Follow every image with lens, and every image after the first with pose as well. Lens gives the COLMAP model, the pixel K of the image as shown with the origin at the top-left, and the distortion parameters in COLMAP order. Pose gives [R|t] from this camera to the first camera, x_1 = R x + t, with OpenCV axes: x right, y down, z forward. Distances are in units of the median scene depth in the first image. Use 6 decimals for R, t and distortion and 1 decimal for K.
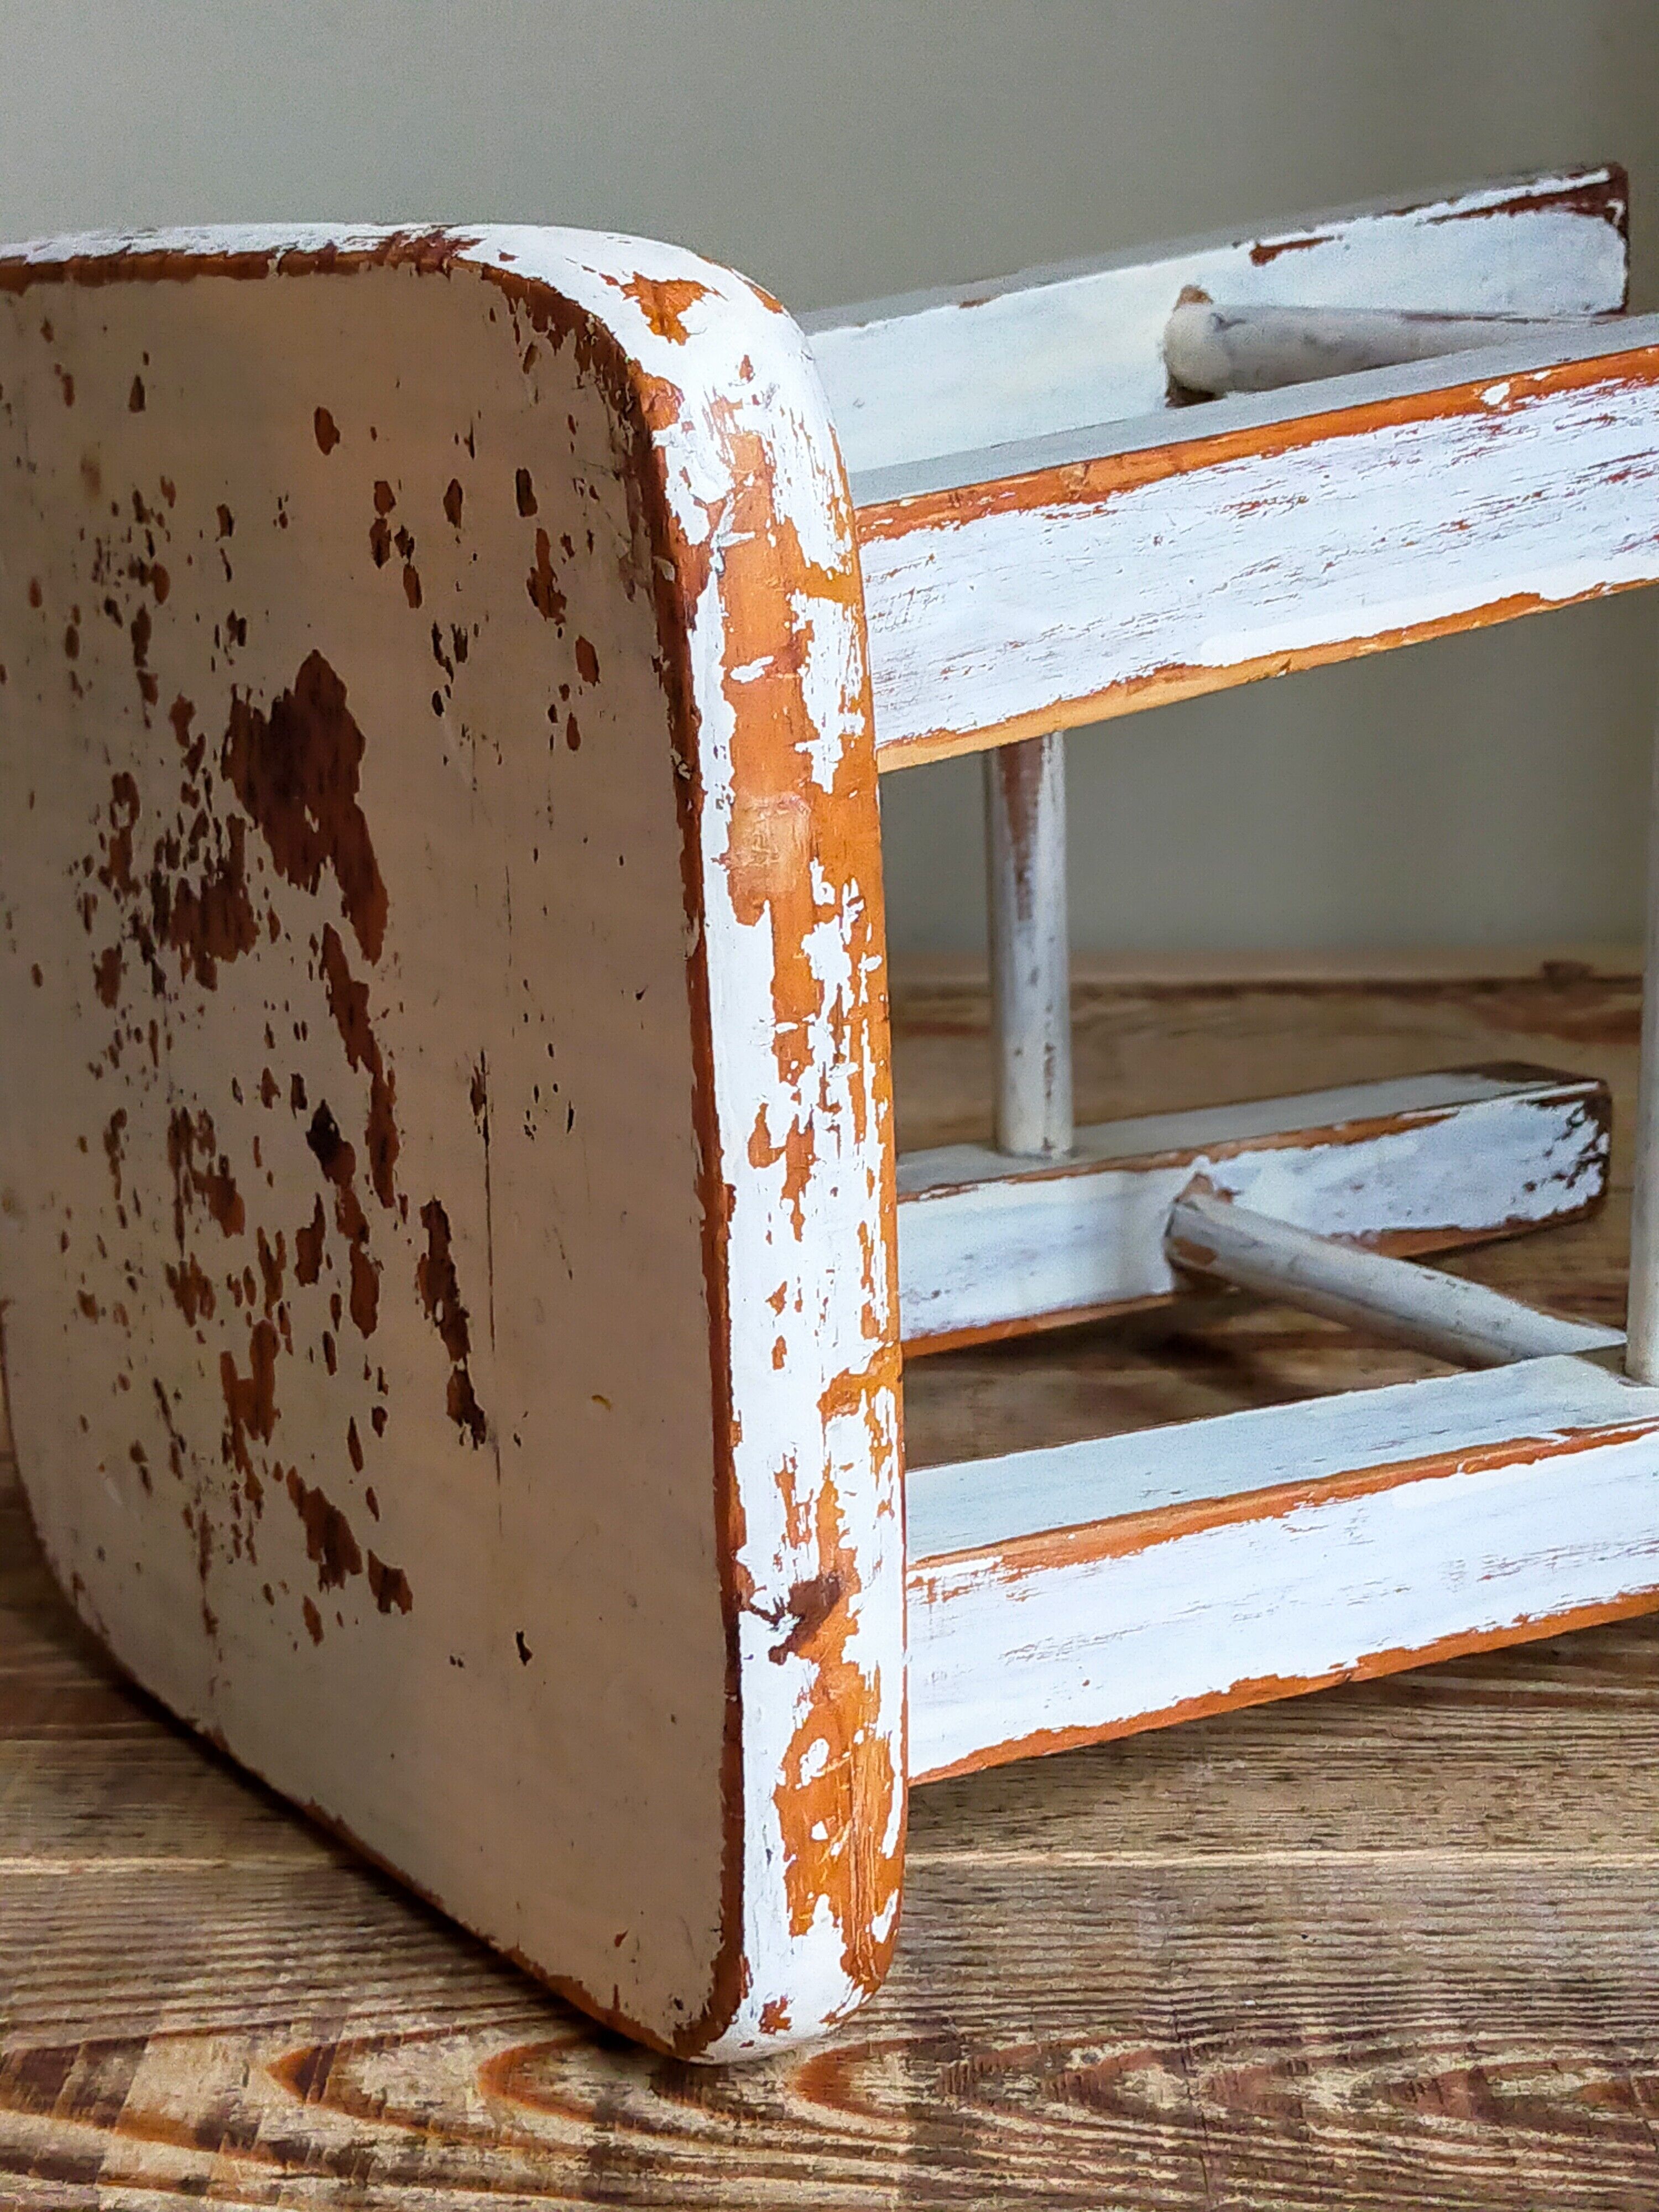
lens RADIAL K [[3346.4, 0, 800.7], [0, 3346.4, 1106.3], [0, 0, 1]] dist [0.093487, 0.014072]
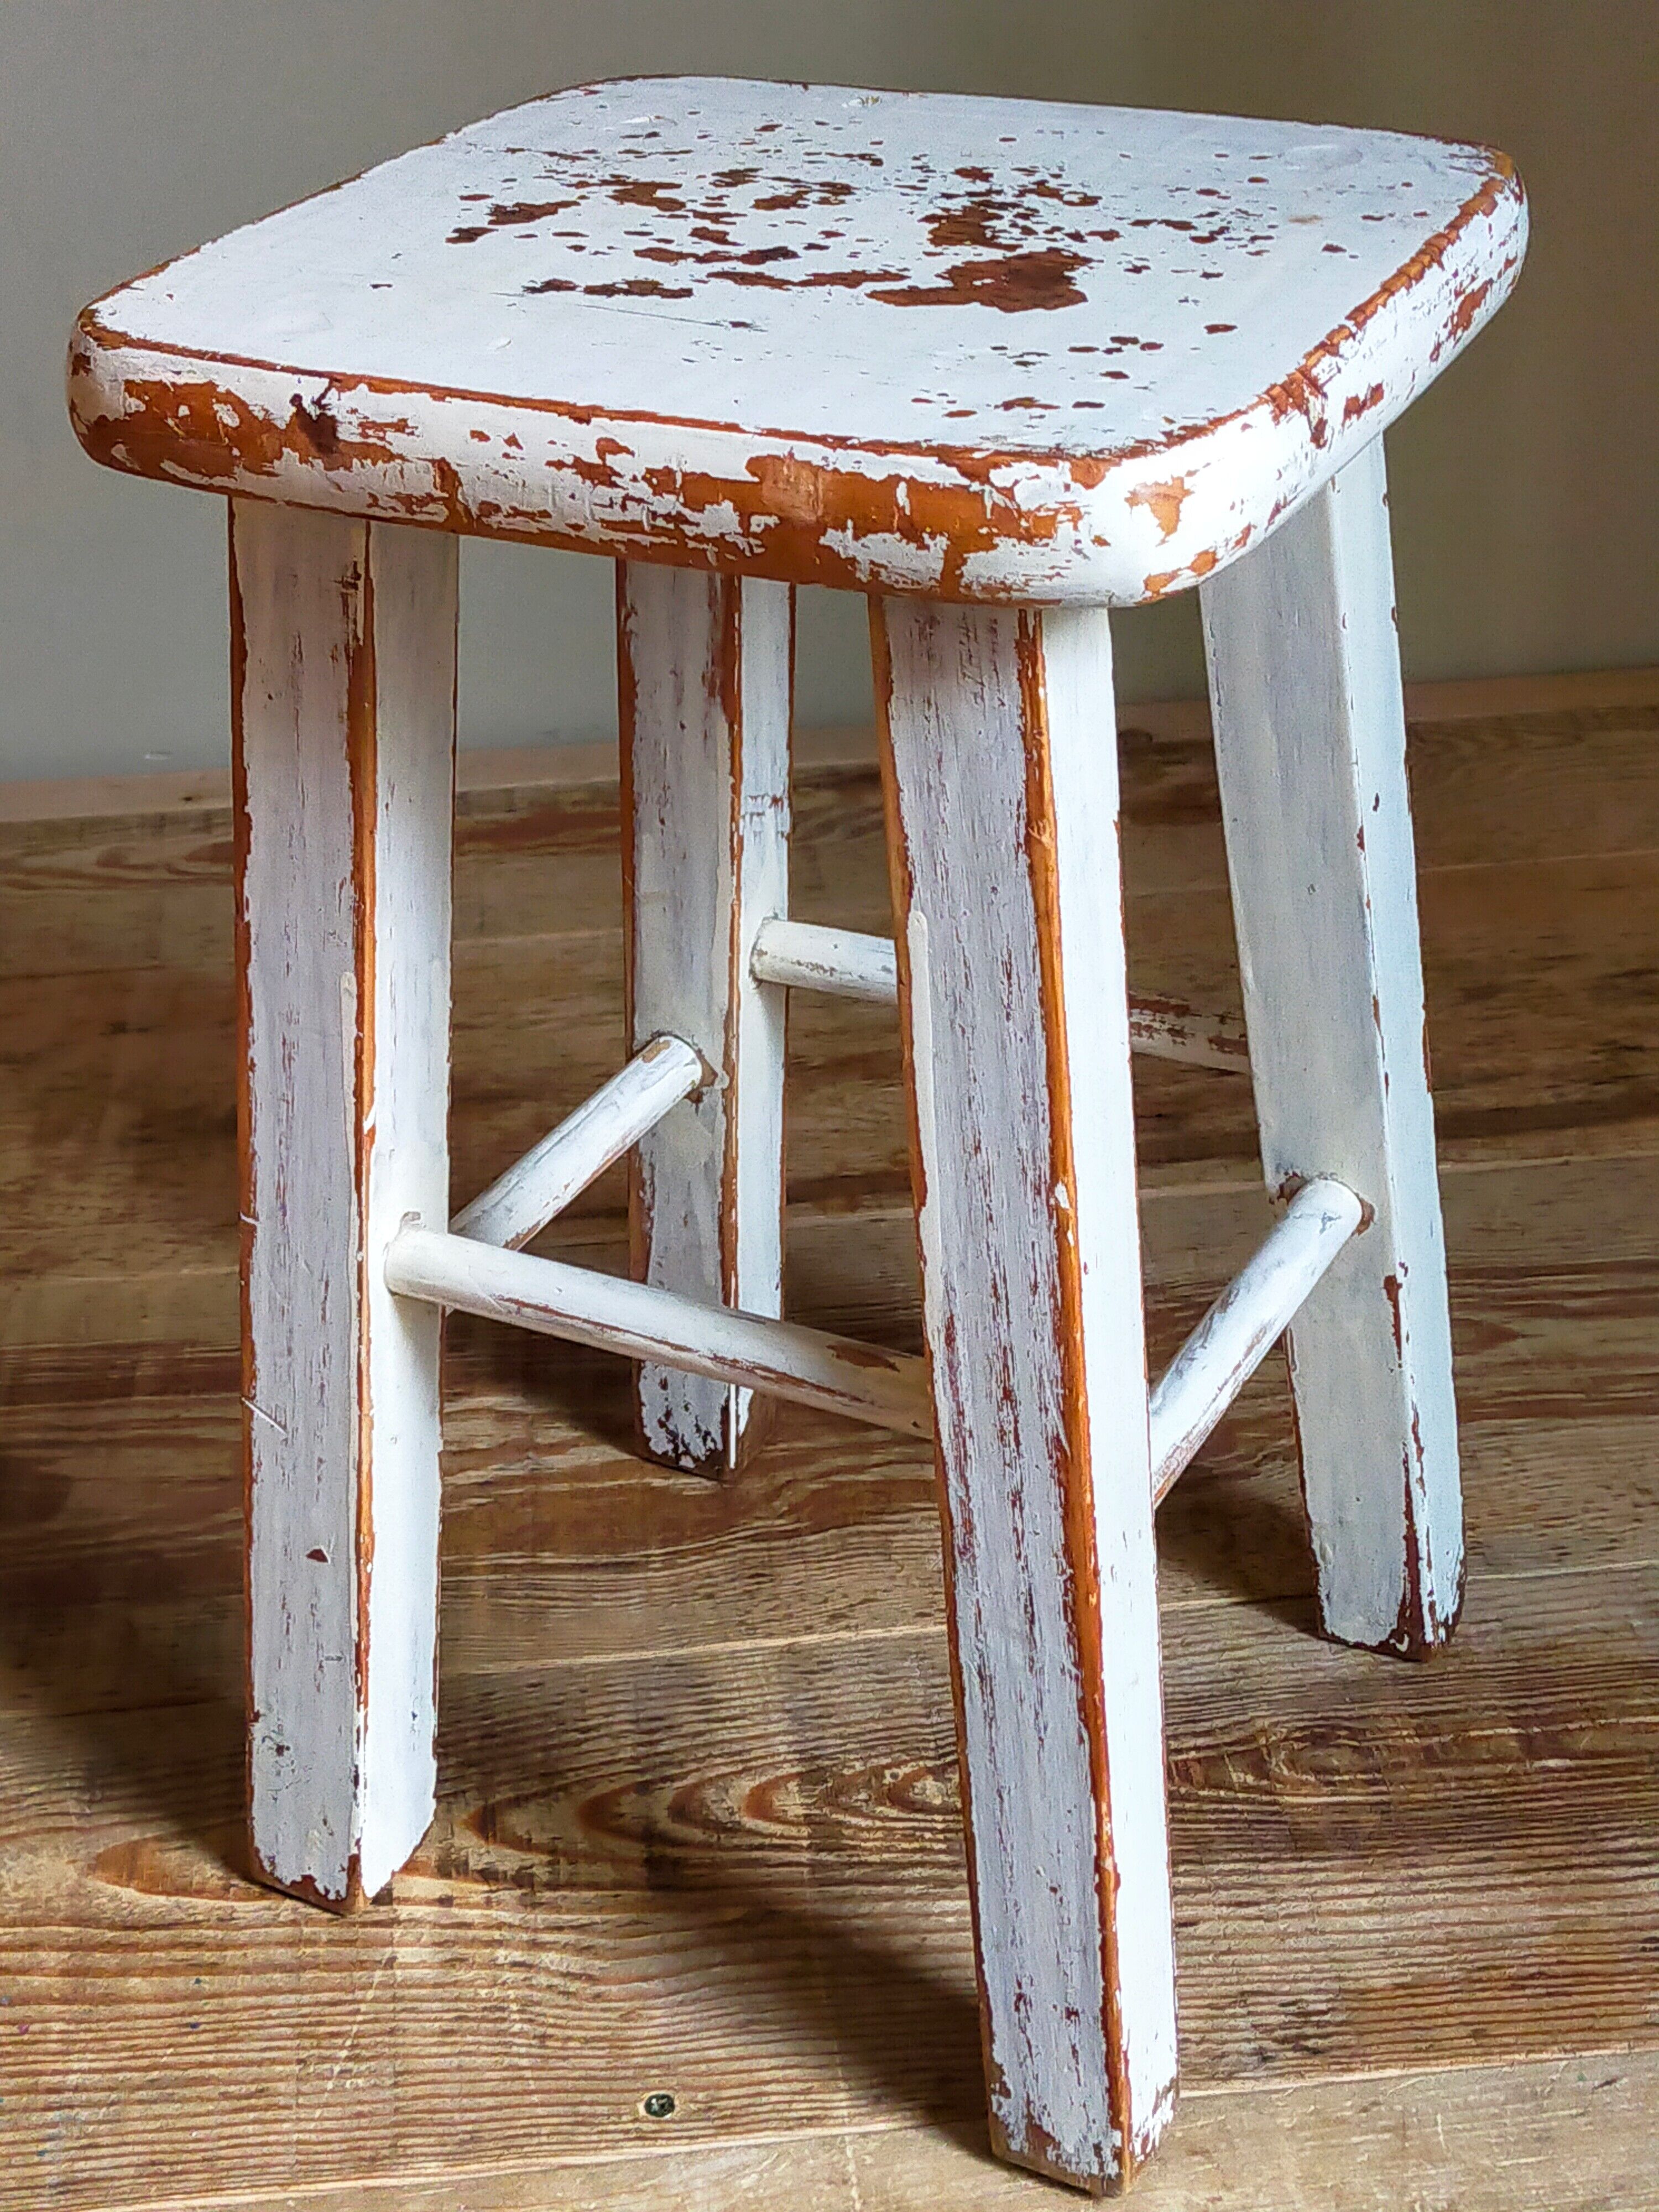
lens RADIAL K [[3323.3, 0, 835.7], [0, 3323.3, 1046.9], [0, 0, 1]] dist [0.120218, -0.174000]
pose [[-0.268215, 0.961839, -0.054092, 0.277353], [-0.954720, -0.257888, 0.148336, -0.347484], [0.128726, 0.091428, 0.987457, -0.386532]]
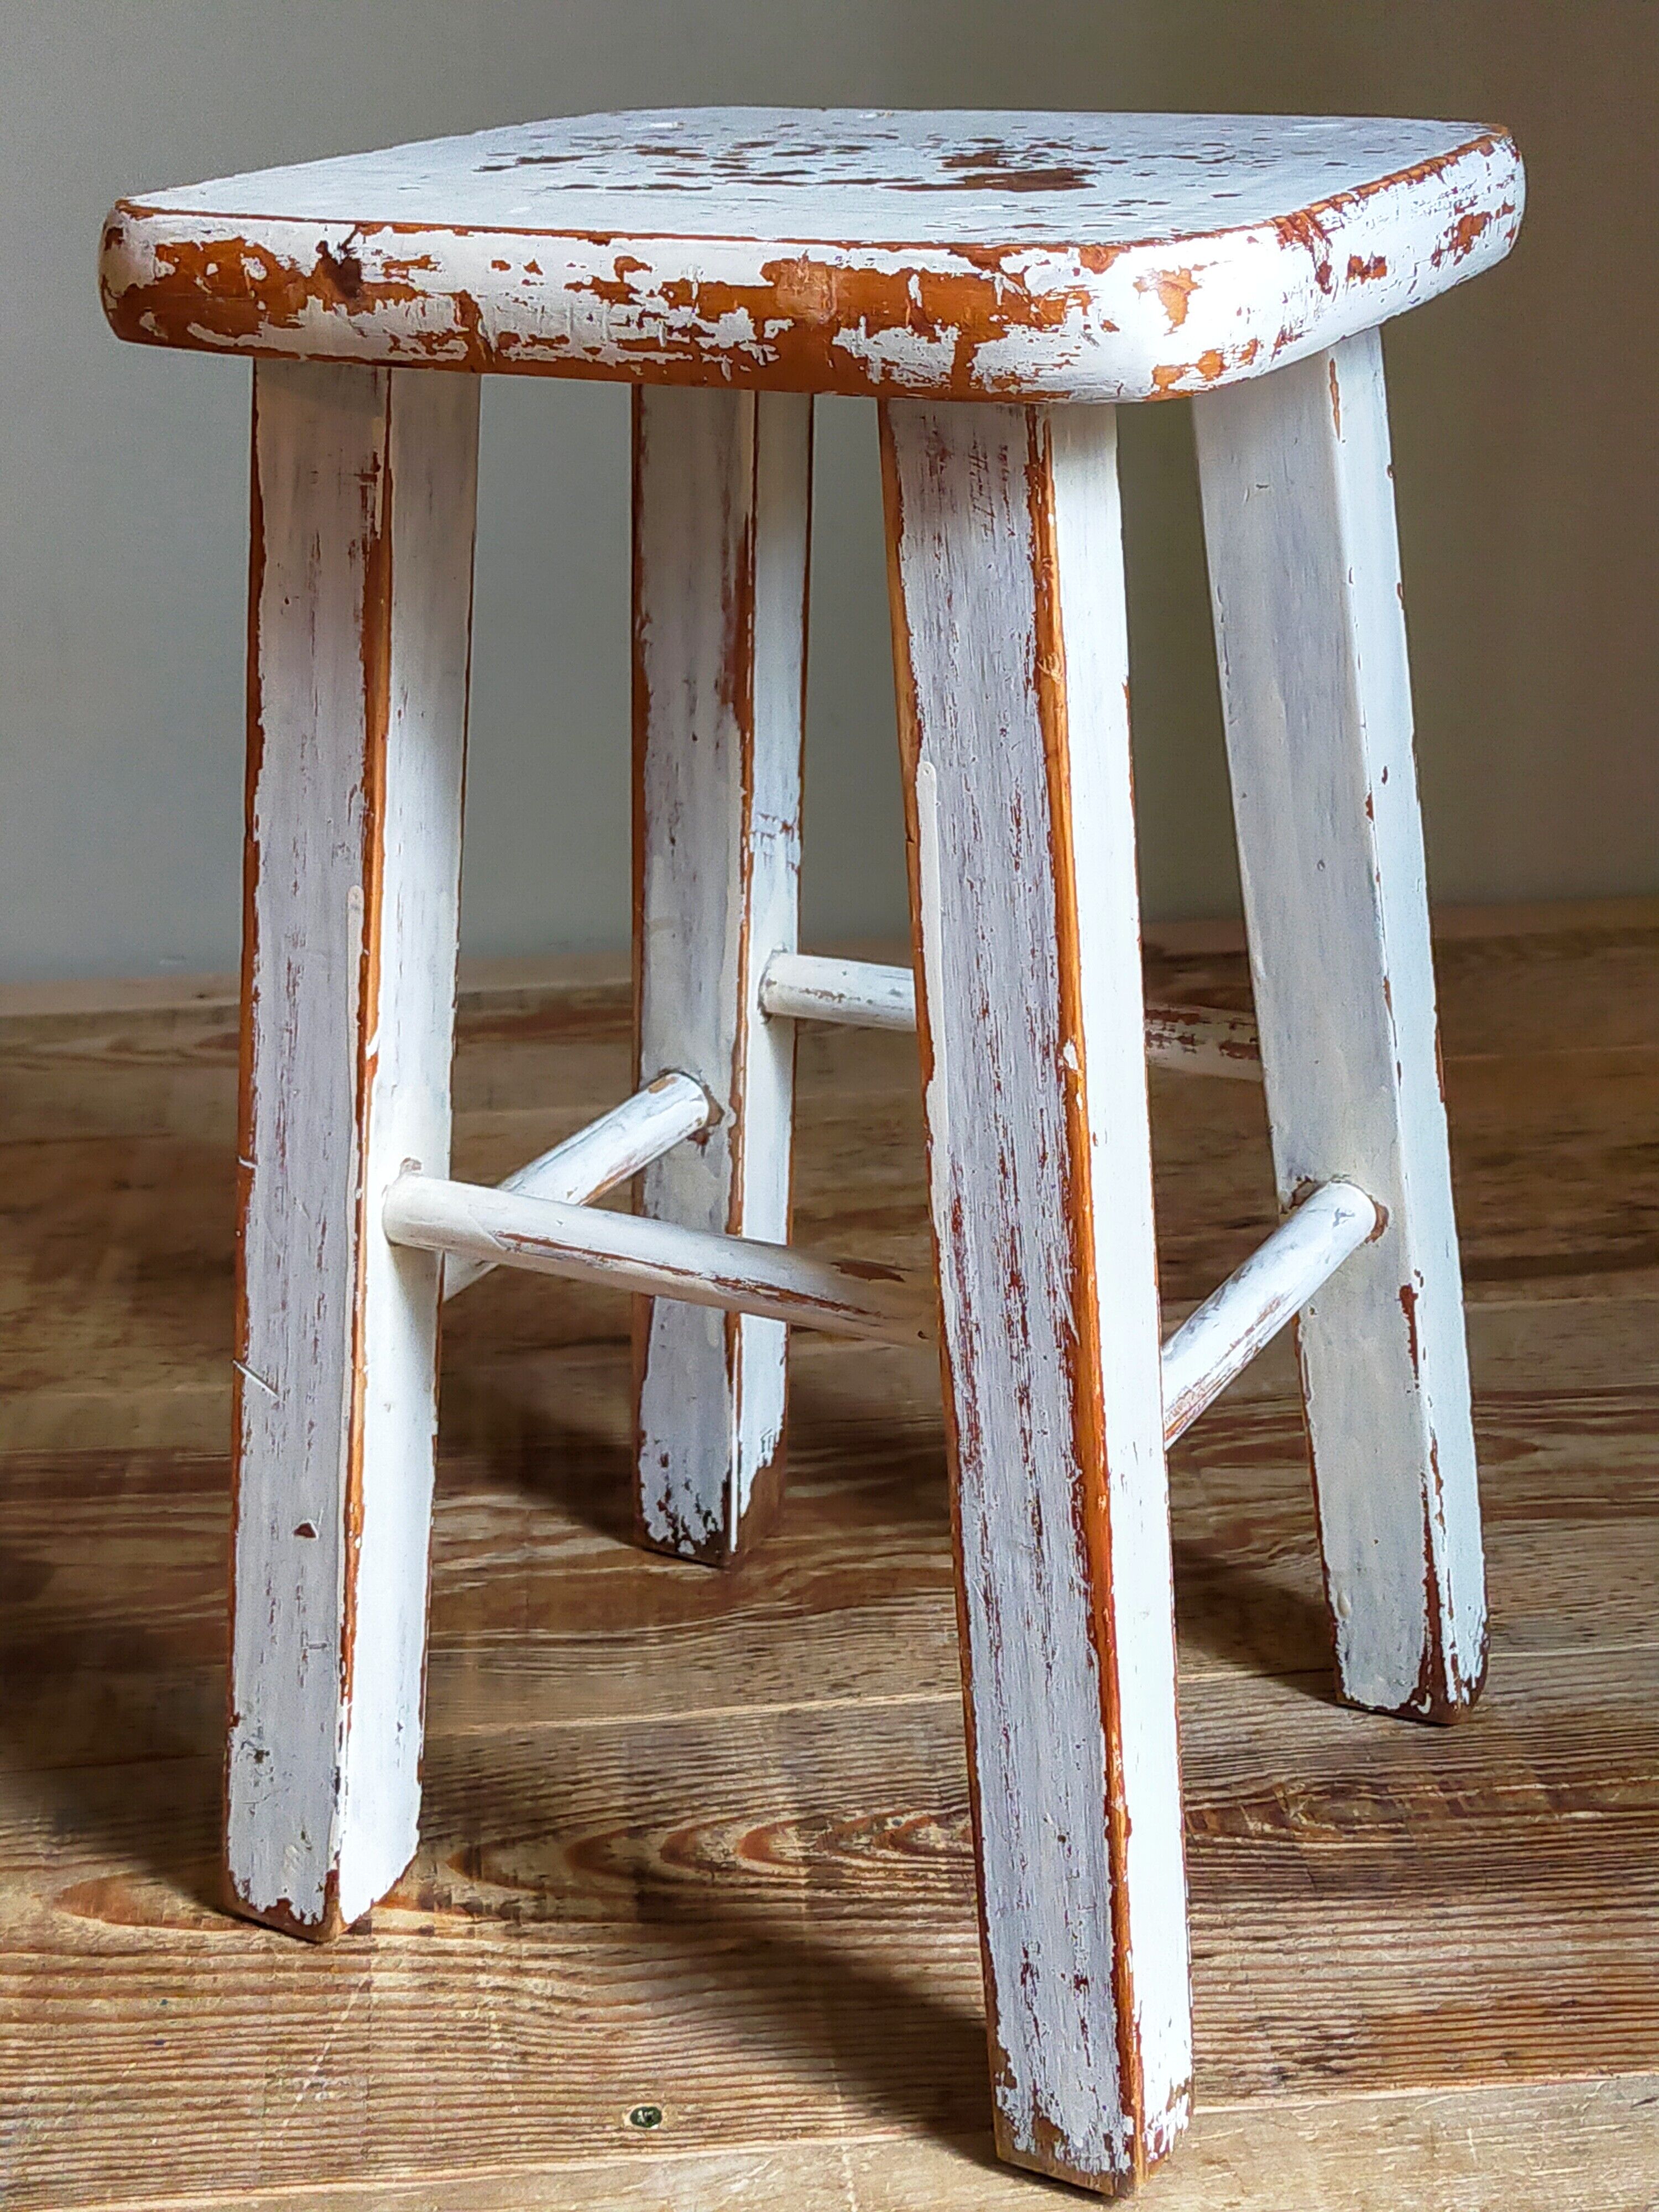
lens RADIAL K [[3323.3, 0, 835.7], [0, 3323.3, 1046.9], [0, 0, 1]] dist [0.120218, -0.174000]
pose [[-0.278695, 0.940569, -0.194060, 0.549097], [-0.951489, -0.242988, 0.188745, -0.419486], [0.130373, 0.237249, 0.962661, -0.326498]]
